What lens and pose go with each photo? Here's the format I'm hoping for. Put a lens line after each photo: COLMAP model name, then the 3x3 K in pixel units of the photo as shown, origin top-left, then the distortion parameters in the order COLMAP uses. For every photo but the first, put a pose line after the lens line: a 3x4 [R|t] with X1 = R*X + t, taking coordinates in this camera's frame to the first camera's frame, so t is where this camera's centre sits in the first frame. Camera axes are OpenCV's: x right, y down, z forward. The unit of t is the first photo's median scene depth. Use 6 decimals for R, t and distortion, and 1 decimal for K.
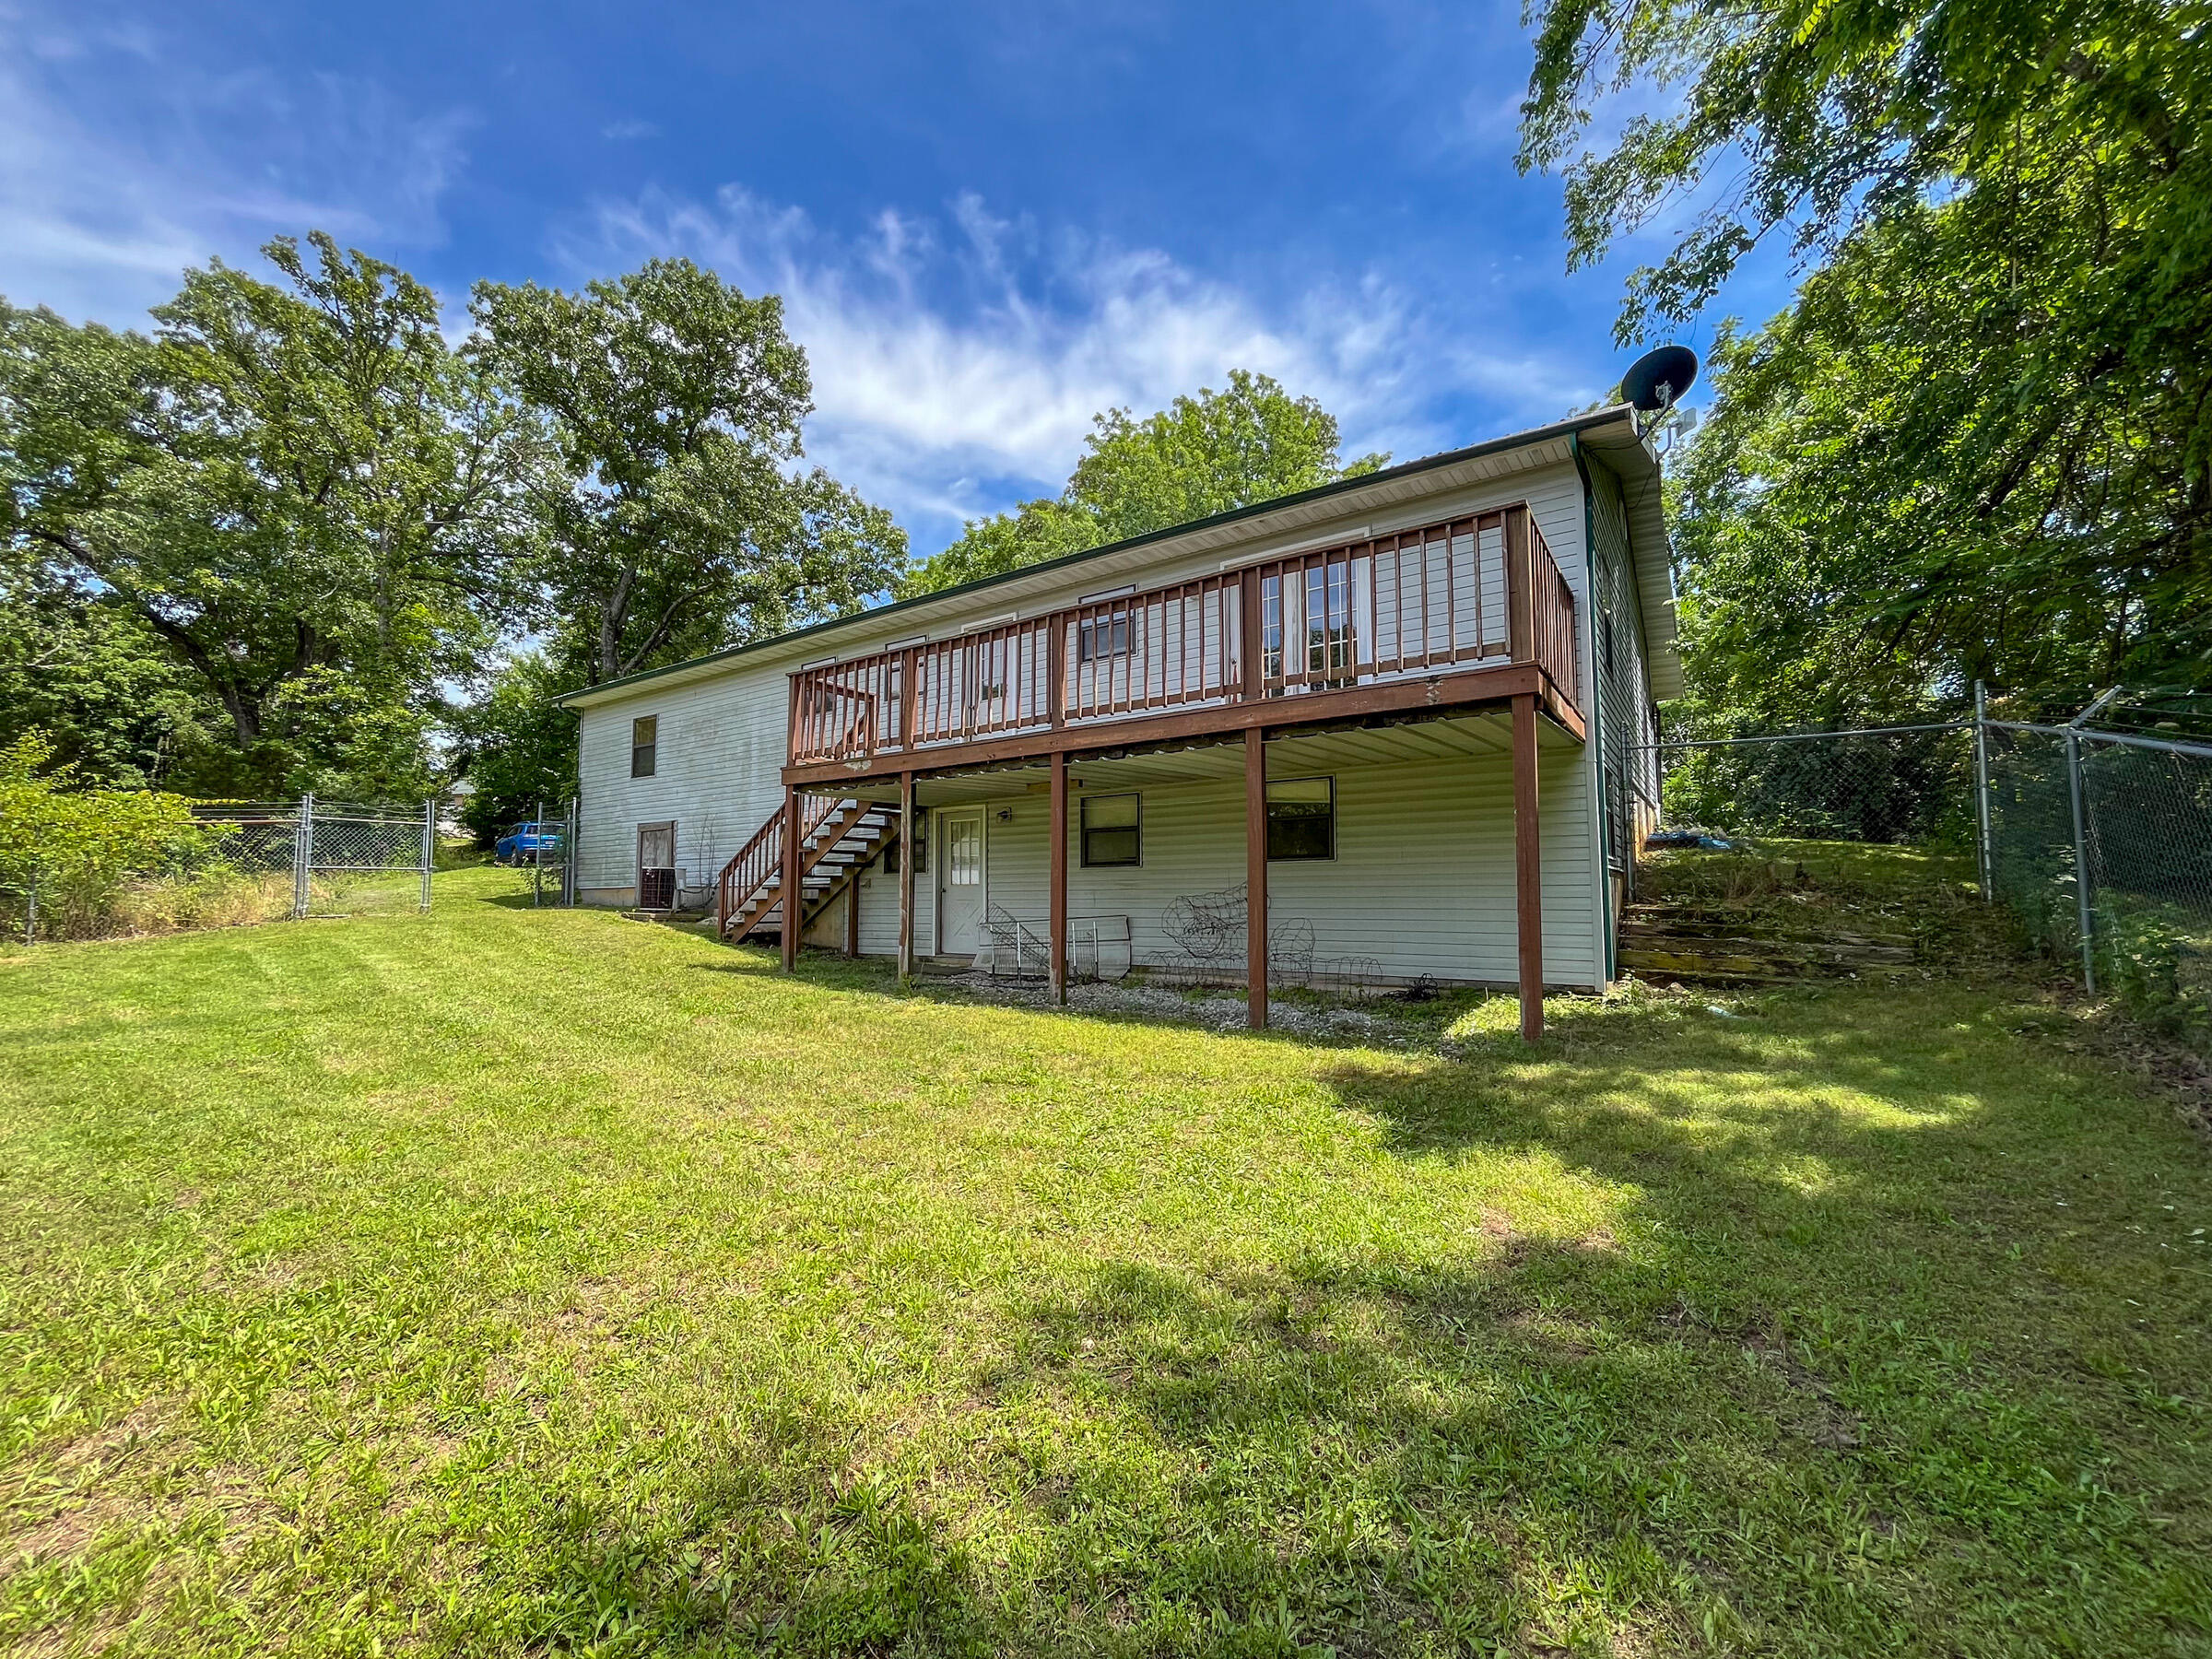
lens RADIAL K [[885.5, 0, 1112.8], [0, 885.5, 835.5], [0, 0, 1]] dist [-0.000272, -0.000846]
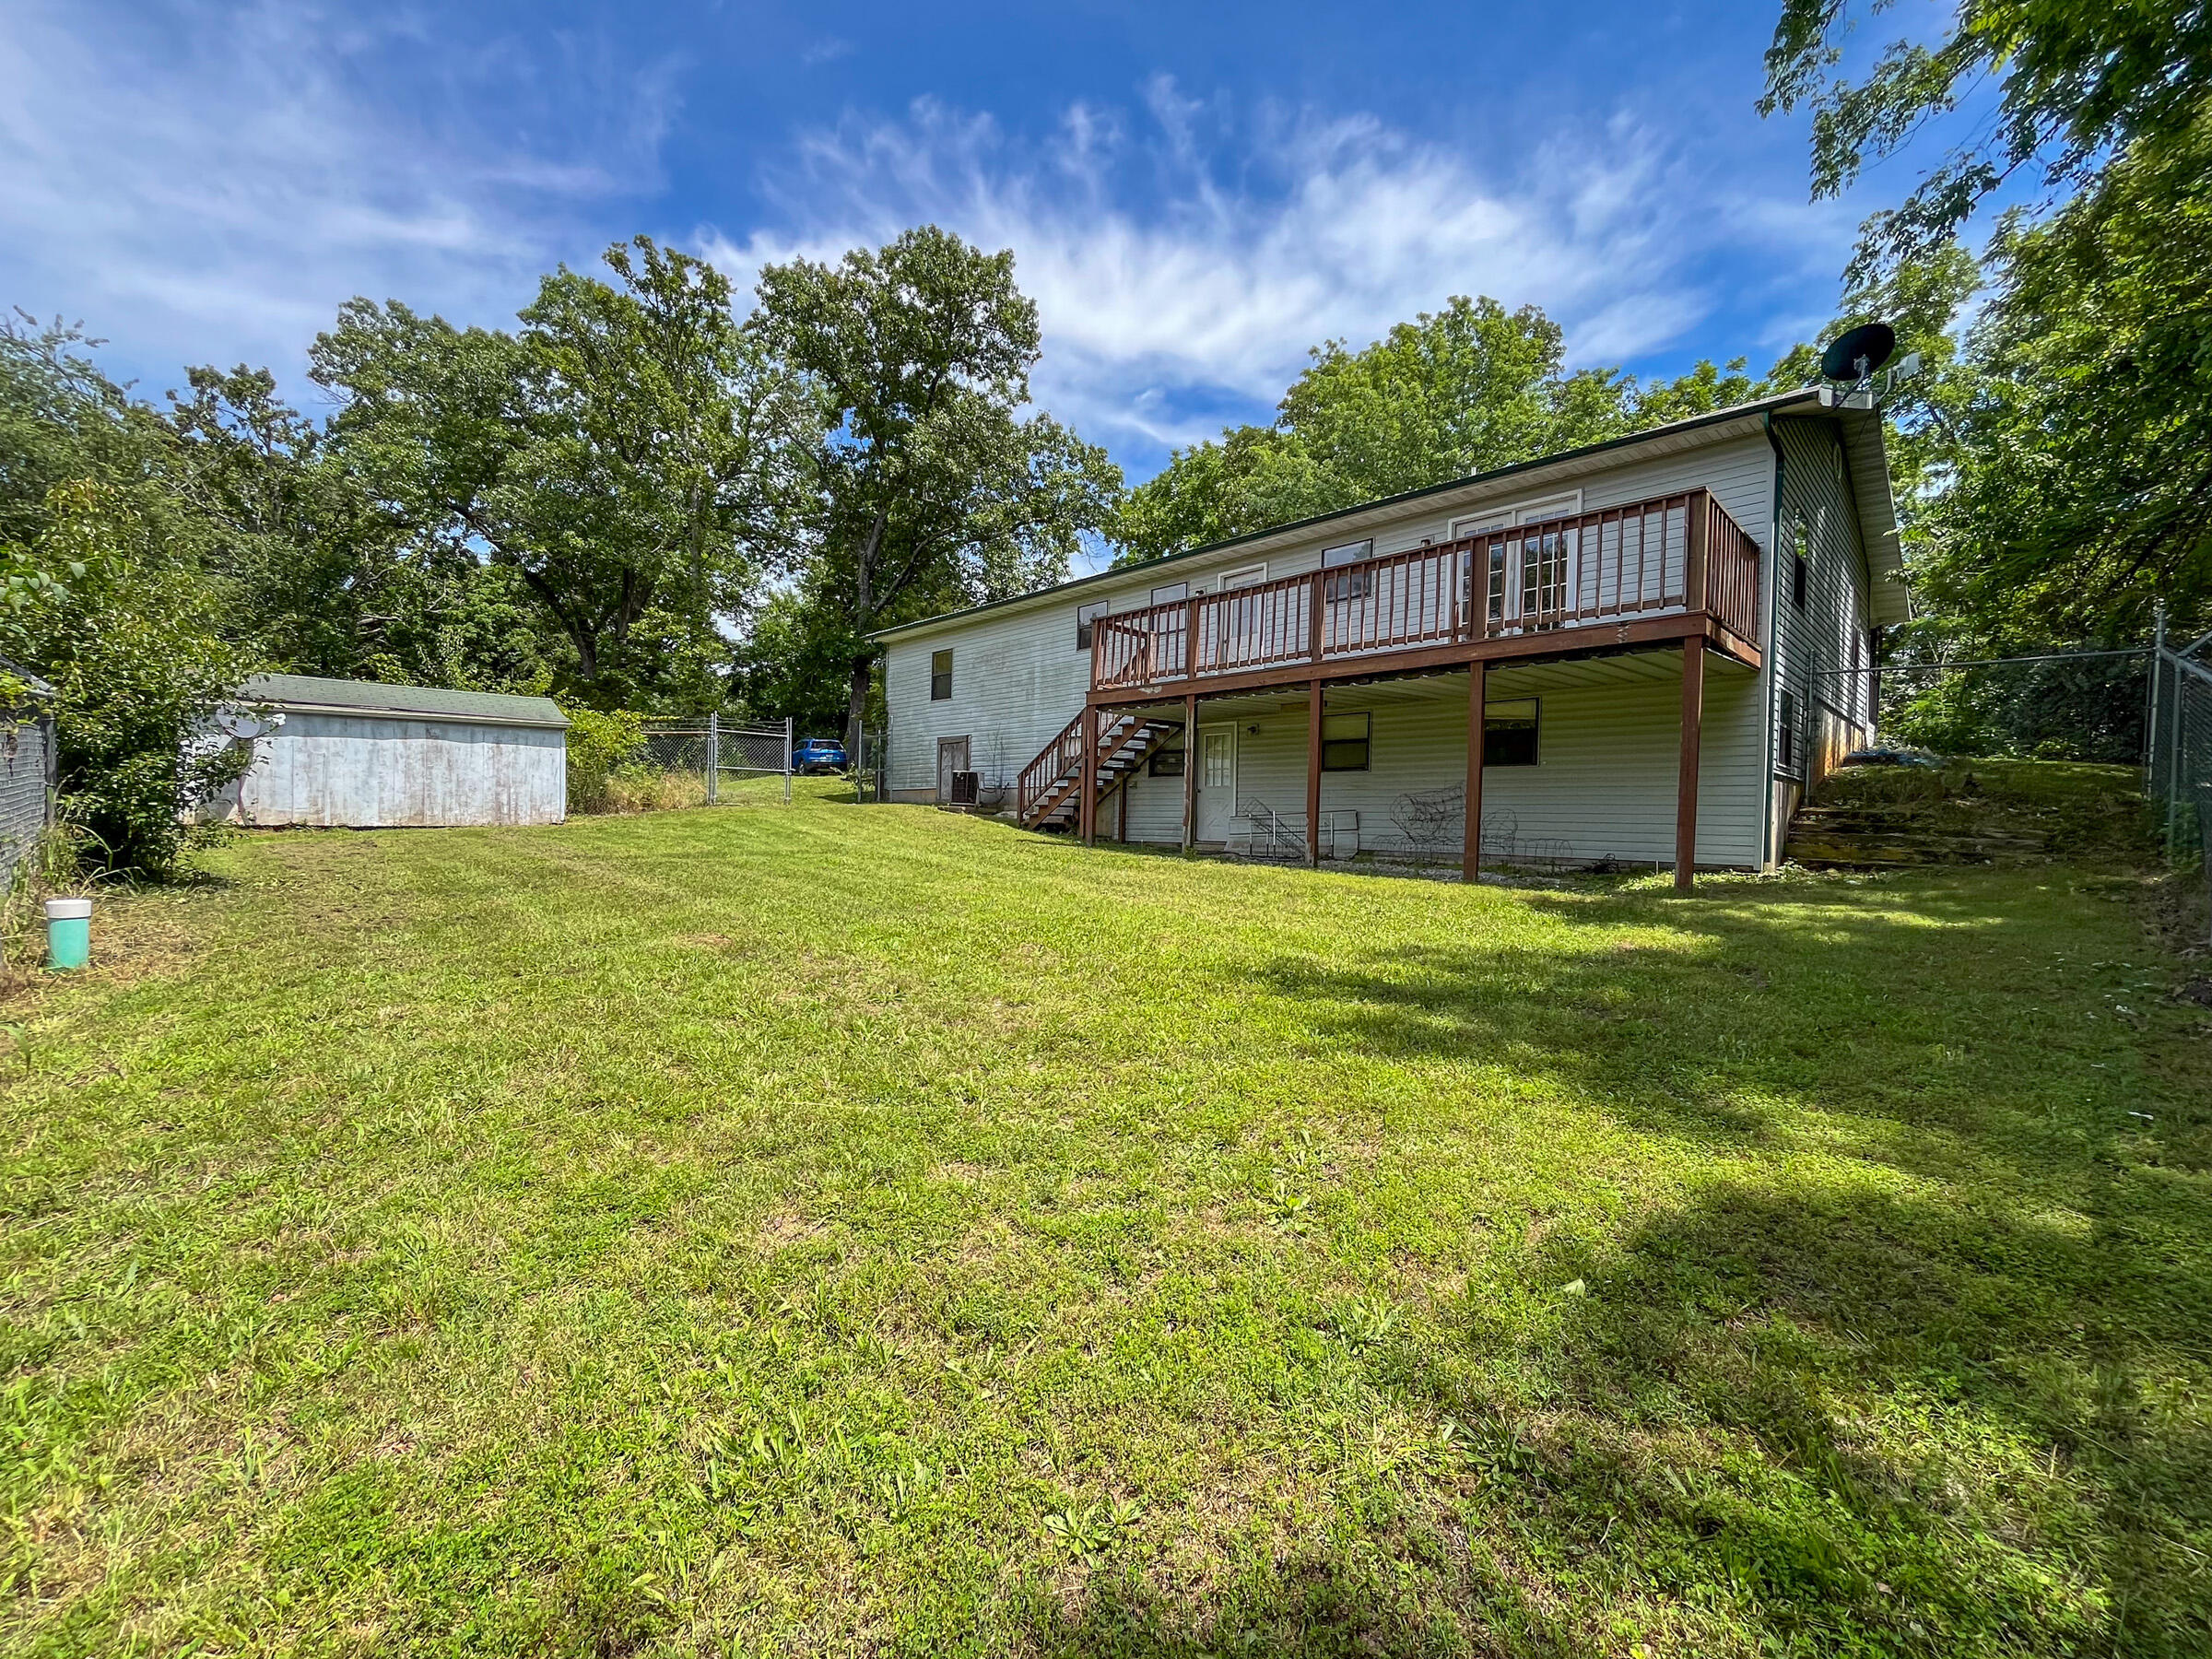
lens RADIAL K [[900.5, 0, 1103.4], [0, 900.5, 838.6], [0, 0, 1]] dist [0.001572, -0.006164]
pose [[0.978713, 0.030577, -0.202941, -0.045189], [-0.013120, 0.996138, 0.086811, 0.014714], [0.204812, -0.082301, 0.975335, -0.191992]]
